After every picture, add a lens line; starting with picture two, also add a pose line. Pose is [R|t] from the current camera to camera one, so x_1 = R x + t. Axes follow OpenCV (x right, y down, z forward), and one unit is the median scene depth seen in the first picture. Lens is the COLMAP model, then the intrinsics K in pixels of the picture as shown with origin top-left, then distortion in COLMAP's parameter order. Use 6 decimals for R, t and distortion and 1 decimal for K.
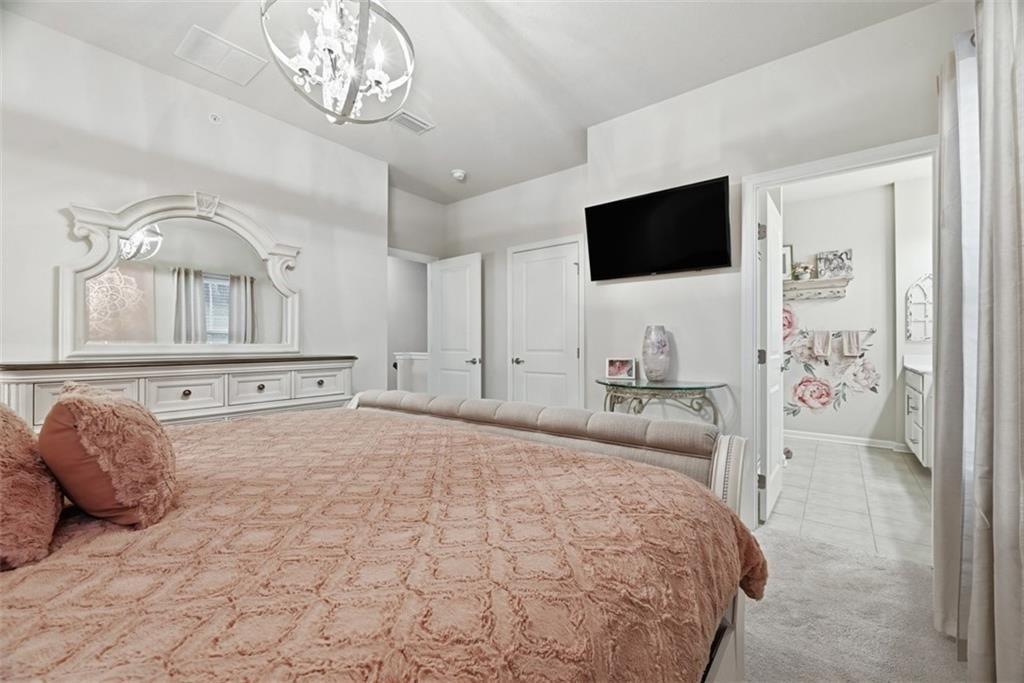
lens RADIAL K [[413.5, 0, 509.7], [0, 413.5, 346.1], [0, 0, 1]] dist [0.000554, -0.000009]
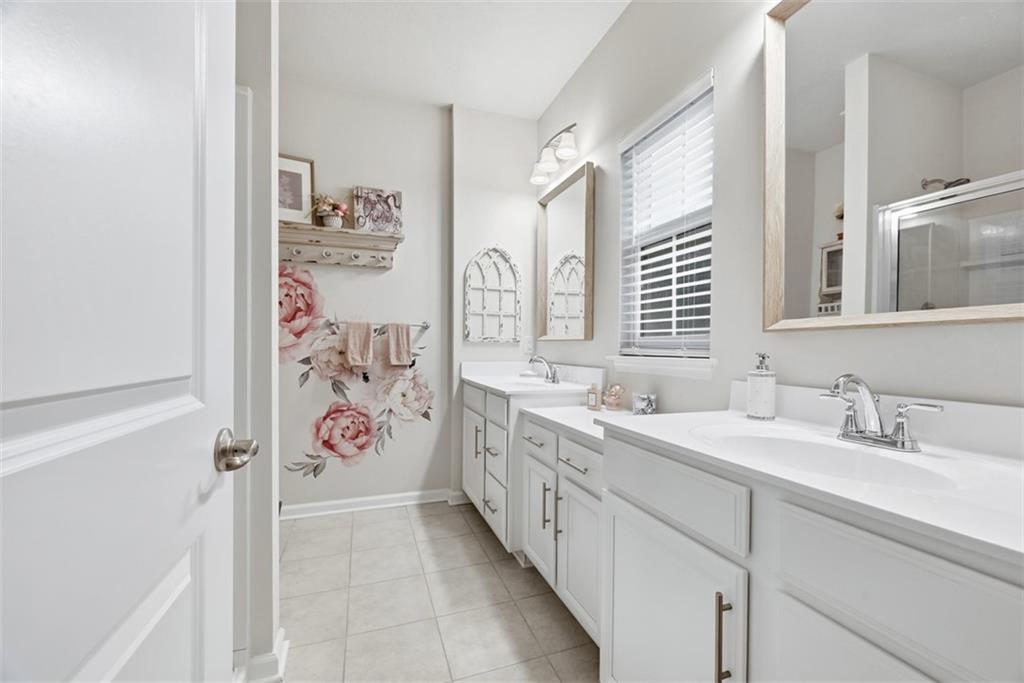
lens RADIAL K [[413.5, 0, 509.7], [0, 413.5, 346.1], [0, 0, 1]] dist [0.000554, -0.000009]
pose [[0.523260, 0.002501, 0.852169, 0.378757], [-0.003947, 0.999992, -0.000511, -0.004776], [-0.852164, -0.003096, 0.523266, 0.527796]]
